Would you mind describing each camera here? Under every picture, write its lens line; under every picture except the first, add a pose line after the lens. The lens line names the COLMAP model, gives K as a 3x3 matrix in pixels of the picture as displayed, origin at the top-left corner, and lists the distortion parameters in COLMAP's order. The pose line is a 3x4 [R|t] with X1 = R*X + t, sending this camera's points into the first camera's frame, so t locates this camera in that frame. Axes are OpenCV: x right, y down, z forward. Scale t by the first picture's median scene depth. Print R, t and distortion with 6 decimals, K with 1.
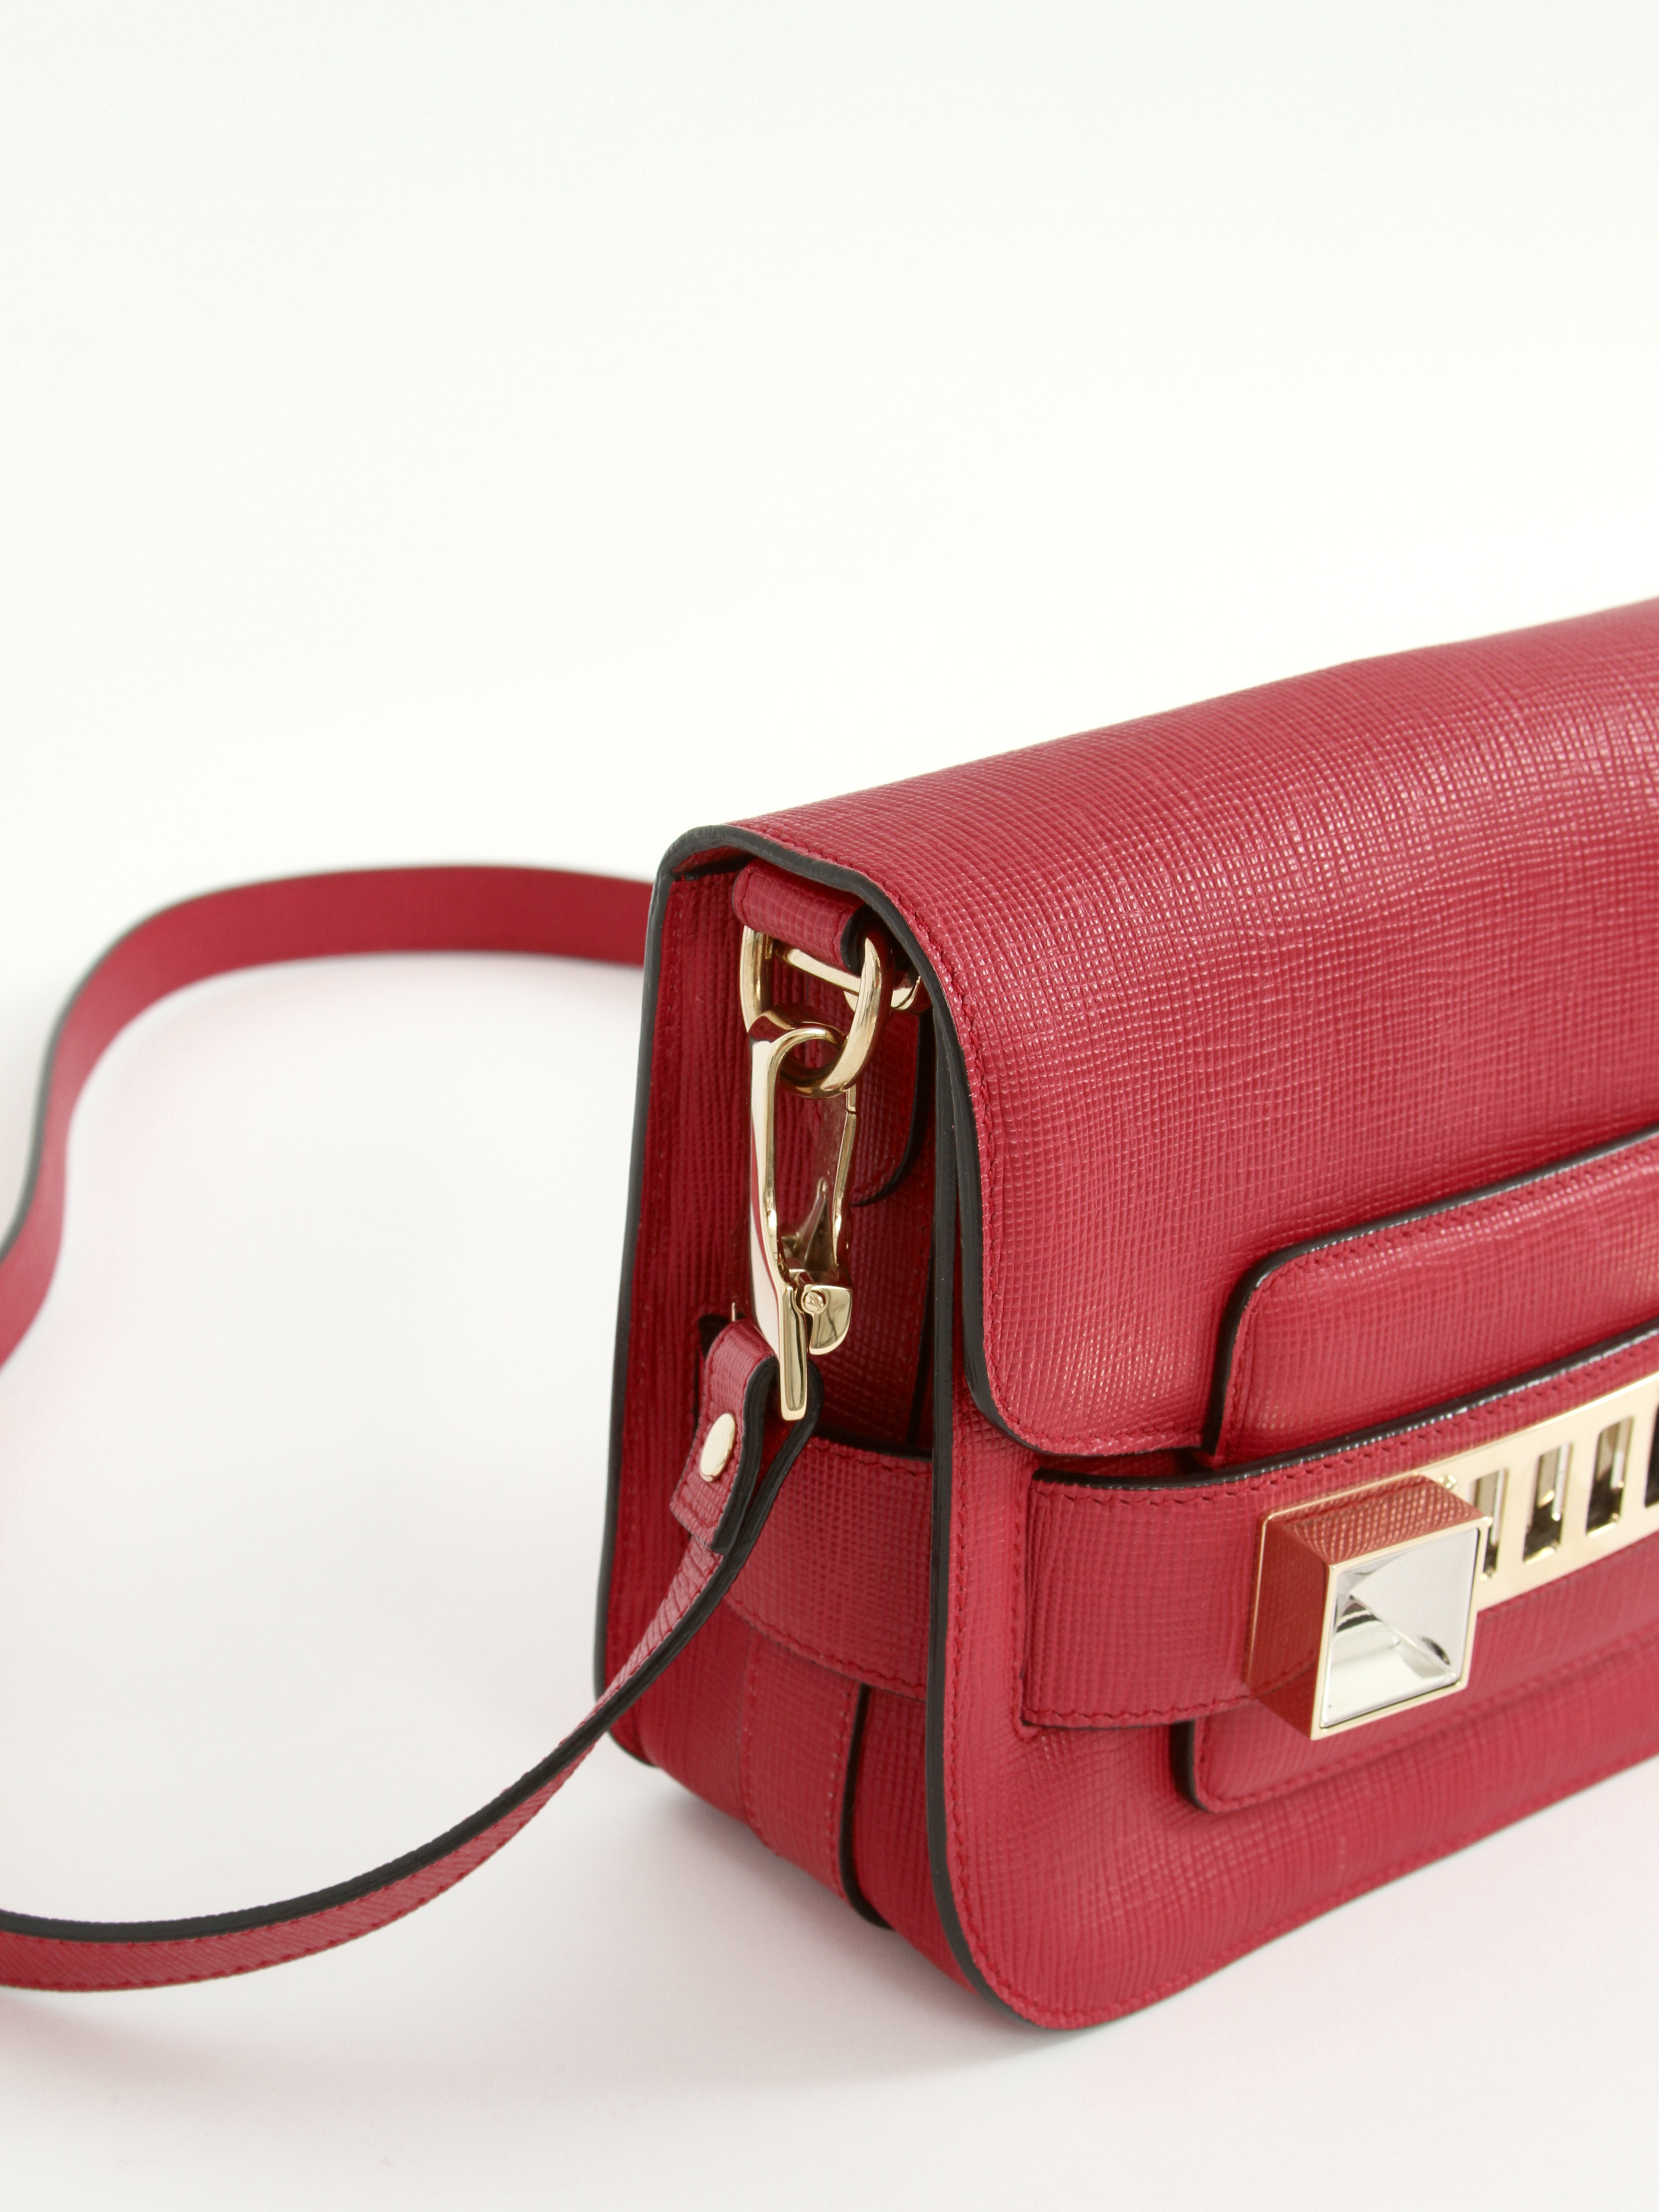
lens RADIAL K [[4191.7, 0, 829.5], [0, 4191.7, 1106.0], [0, 0, 1]] dist [-0.093045, 0.219042]
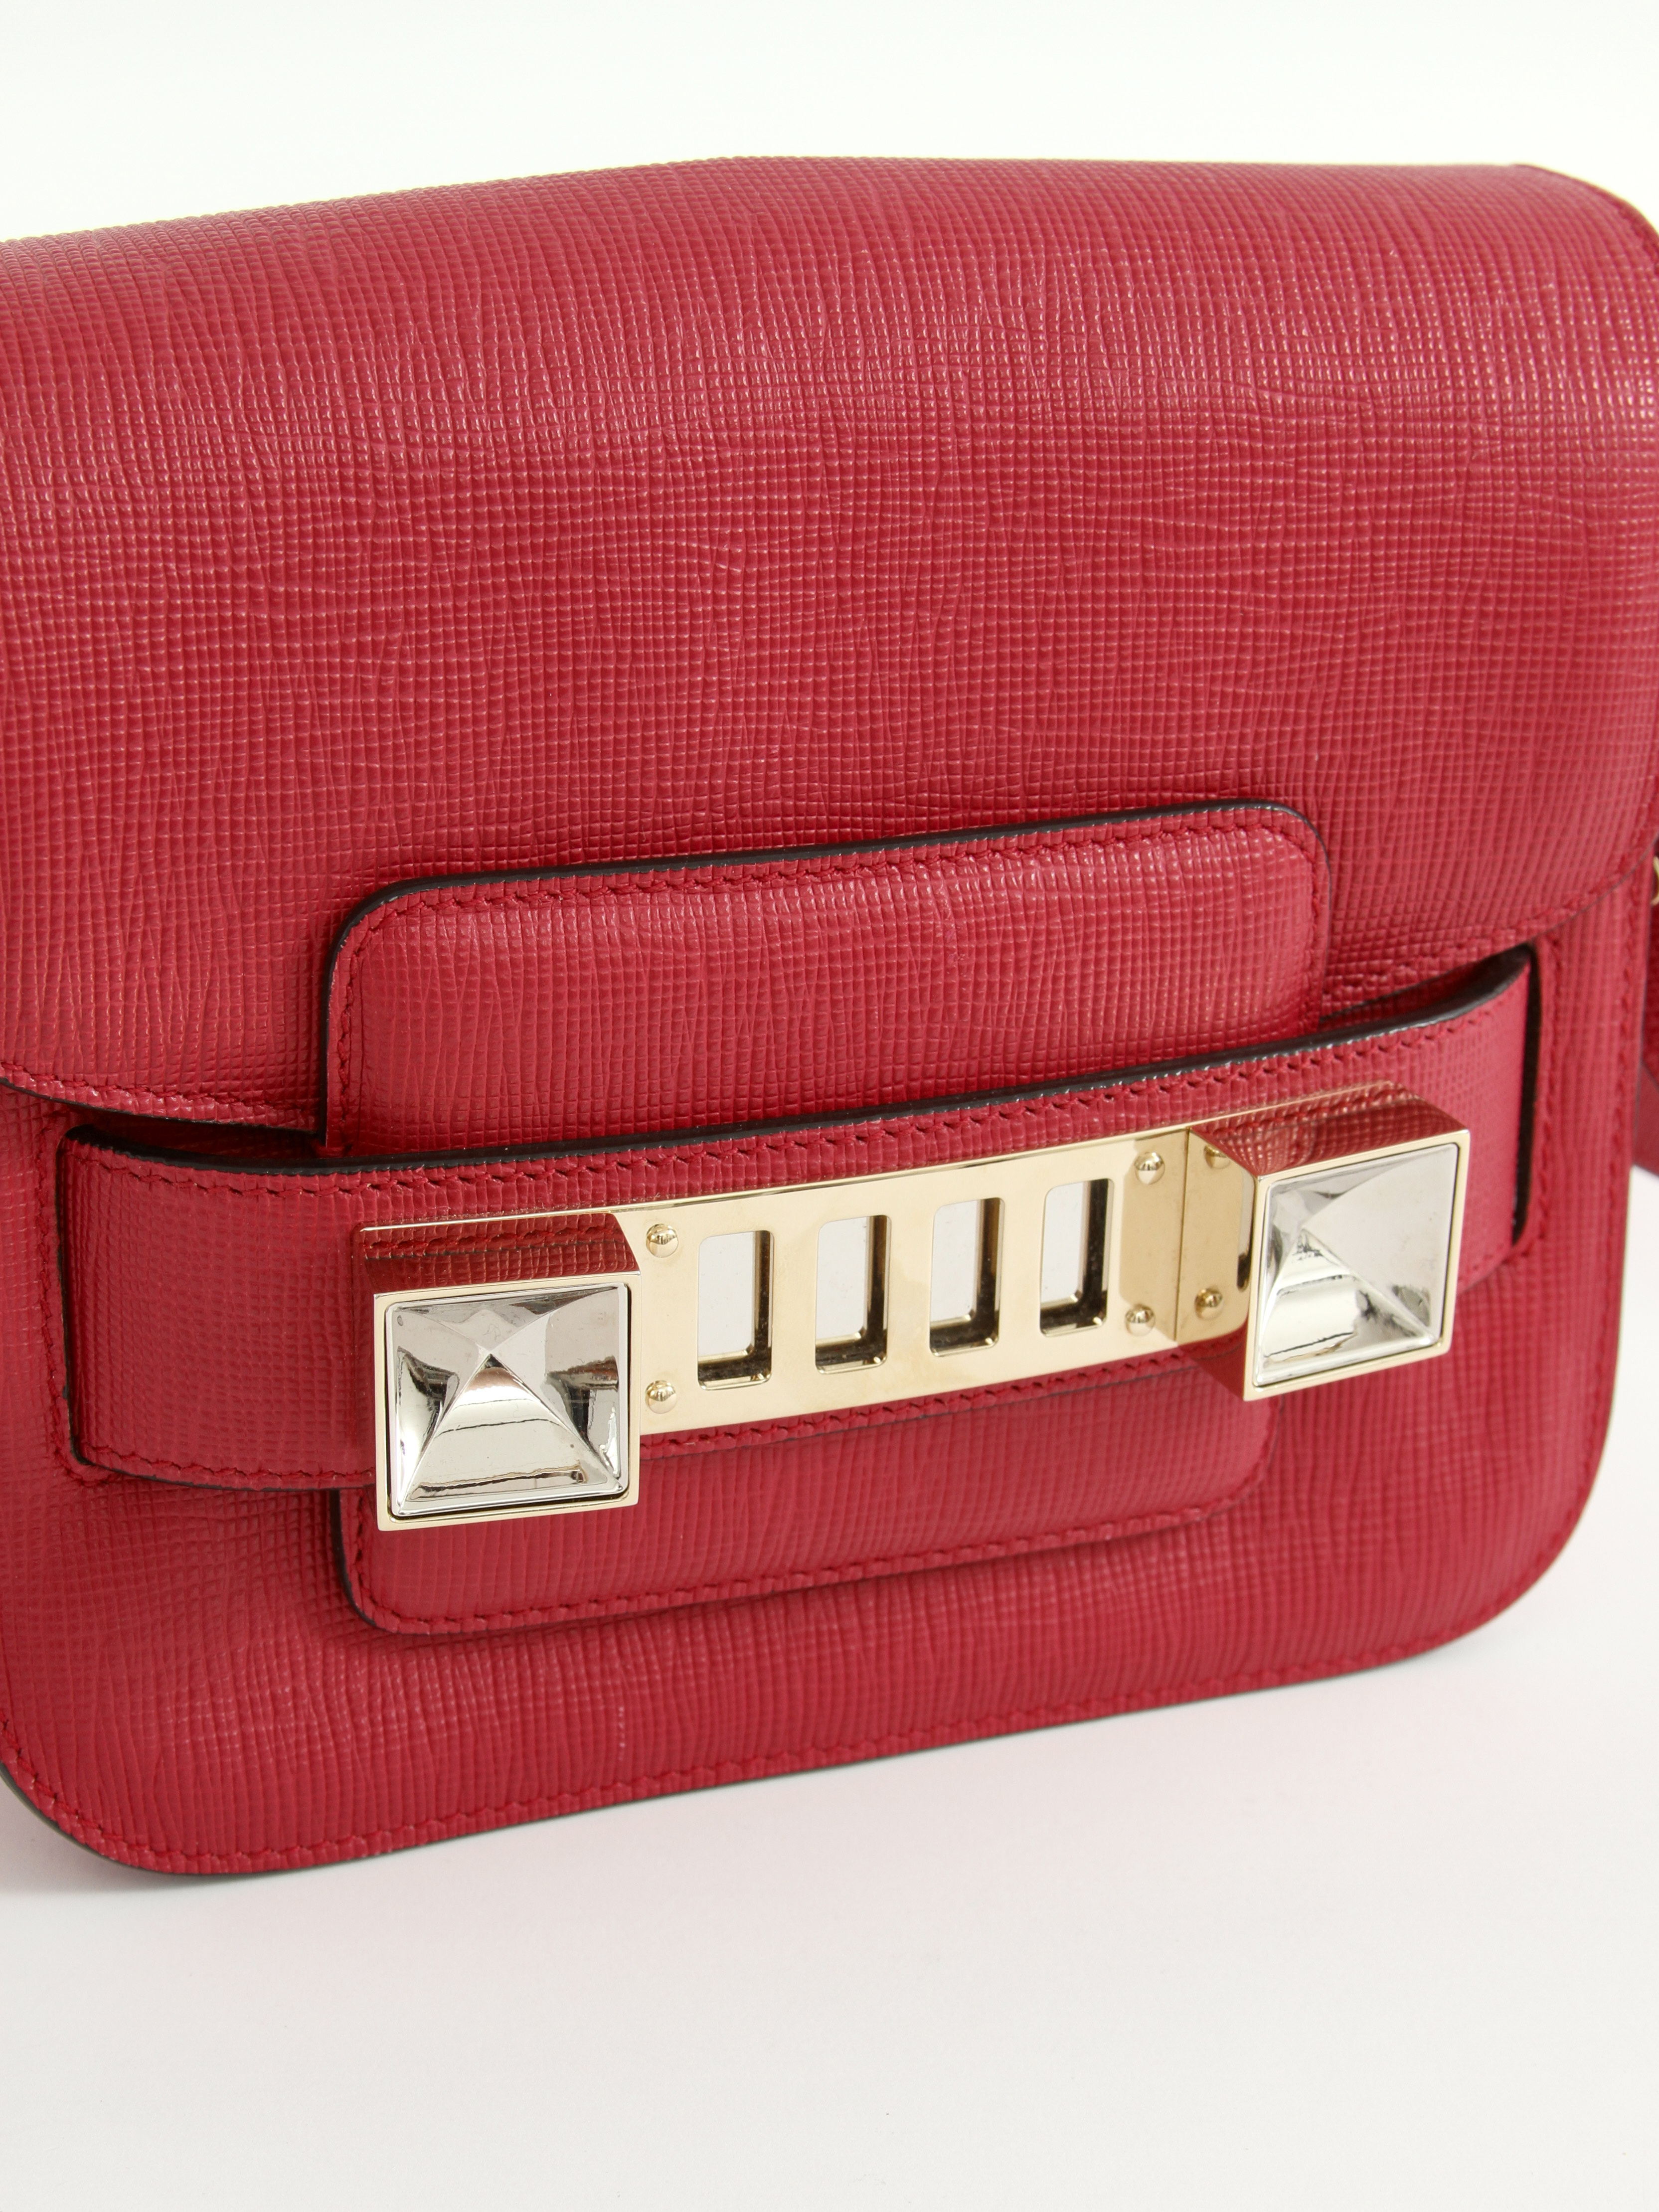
lens RADIAL K [[4191.7, 0, 829.5], [0, 4191.7, 1106.0], [0, 0, 1]] dist [-0.093045, 0.219042]
pose [[0.953117, 0.121761, -0.277022, 0.388979], [-0.122882, 0.992331, 0.013379, 0.054362], [0.276527, 0.021289, 0.960770, 0.288000]]
